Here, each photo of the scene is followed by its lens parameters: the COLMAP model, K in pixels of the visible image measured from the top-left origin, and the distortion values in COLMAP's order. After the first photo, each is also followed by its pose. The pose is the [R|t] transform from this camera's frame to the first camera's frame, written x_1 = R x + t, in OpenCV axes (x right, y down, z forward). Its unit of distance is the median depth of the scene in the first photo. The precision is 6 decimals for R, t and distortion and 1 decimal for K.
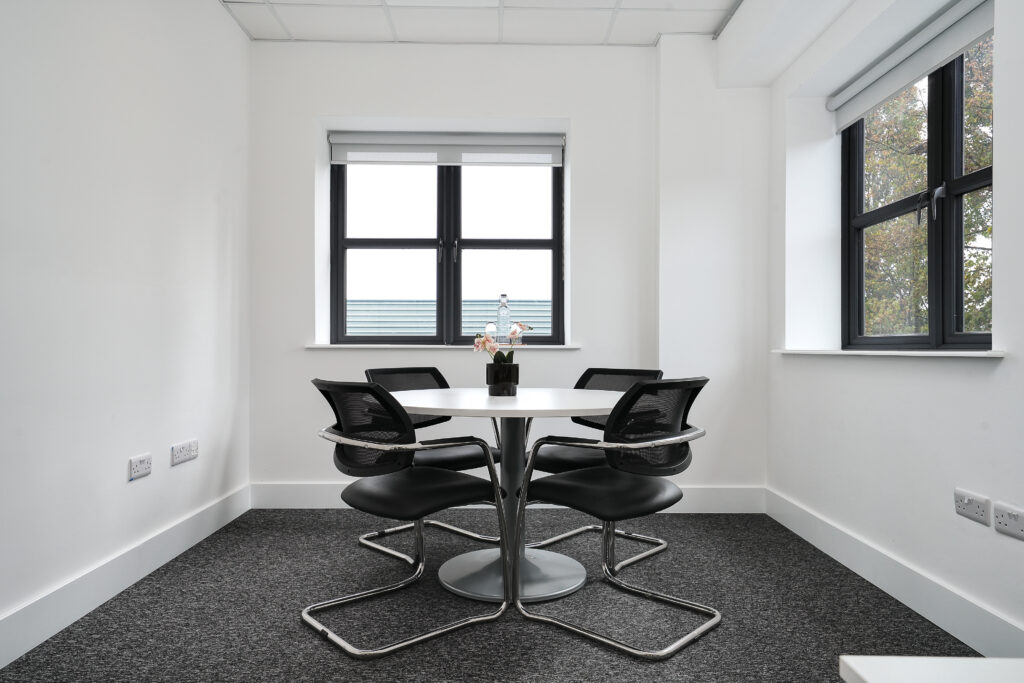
lens RADIAL K [[747.9, 0, 469.9], [0, 747.9, 328.9], [0, 0, 1]] dist [0.001767, 0.006962]
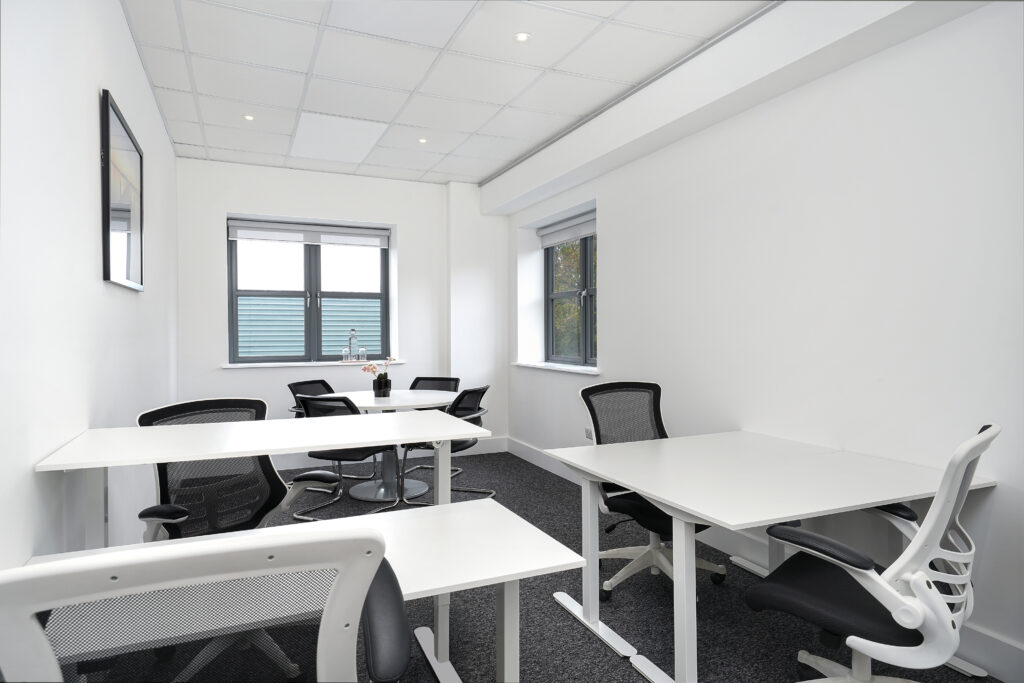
lens RADIAL K [[614.6, 0, 517.9], [0, 614.6, 335.7], [0, 0, 1]] dist [-0.000983, -0.000251]
pose [[0.915794, -0.011869, 0.401473, -0.169684], [0.004728, 0.999813, 0.018771, -0.060051], [-0.401621, -0.015292, 0.915678, -0.354956]]
